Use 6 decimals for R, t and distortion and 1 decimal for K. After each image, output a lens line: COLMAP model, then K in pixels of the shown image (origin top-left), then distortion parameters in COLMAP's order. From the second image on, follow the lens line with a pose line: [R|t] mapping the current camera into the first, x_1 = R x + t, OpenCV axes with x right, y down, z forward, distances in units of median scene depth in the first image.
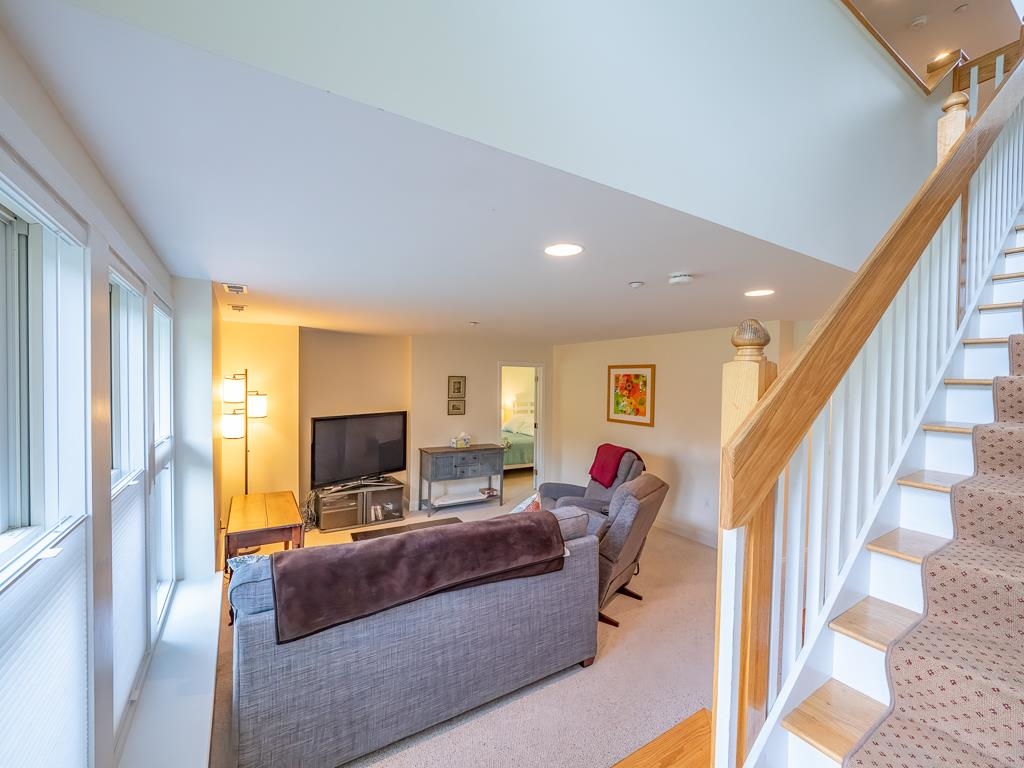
lens RADIAL K [[428.4, 0, 504.4], [0, 428.4, 386.9], [0, 0, 1]] dist [-0.002192, -0.000336]
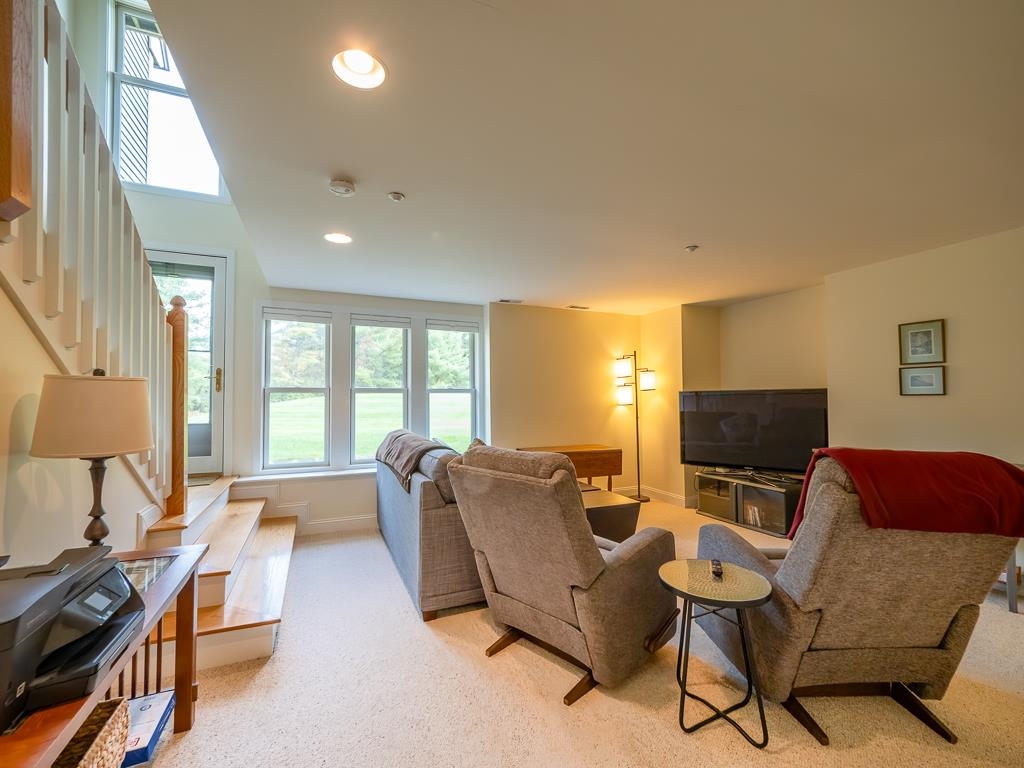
lens RADIAL K [[433.5, 0, 506.9], [0, 433.5, 386.9], [0, 0, 1]] dist [-0.002812, -0.000450]
pose [[-0.149741, -0.038636, -0.987970, 0.624598], [-0.010969, 0.999240, -0.037414, 0.102921], [0.988664, 0.005234, -0.150051, 0.736527]]
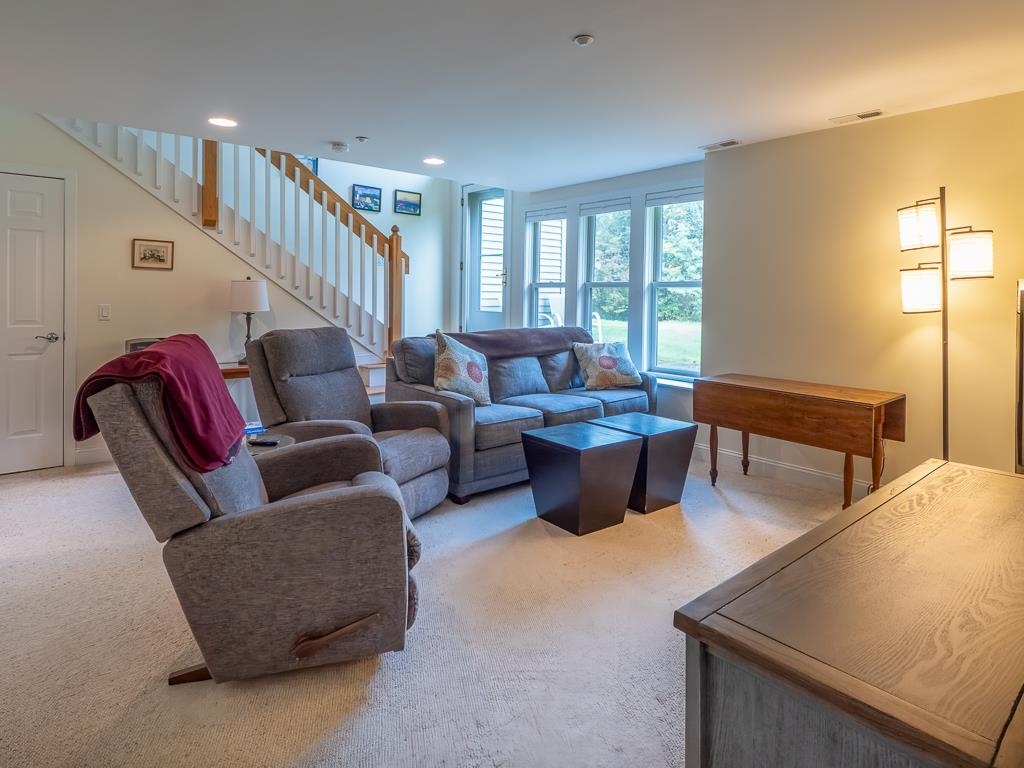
lens RADIAL K [[565.2, 0, 513.6], [0, 565.2, 380.0], [0, 0, 1]] dist [-0.001604, -0.000391]
pose [[-0.987885, 0.000476, -0.155186, 0.047331], [-0.024381, 0.987101, 0.158233, 0.090917], [0.153259, 0.160099, -0.975131, 1.481398]]
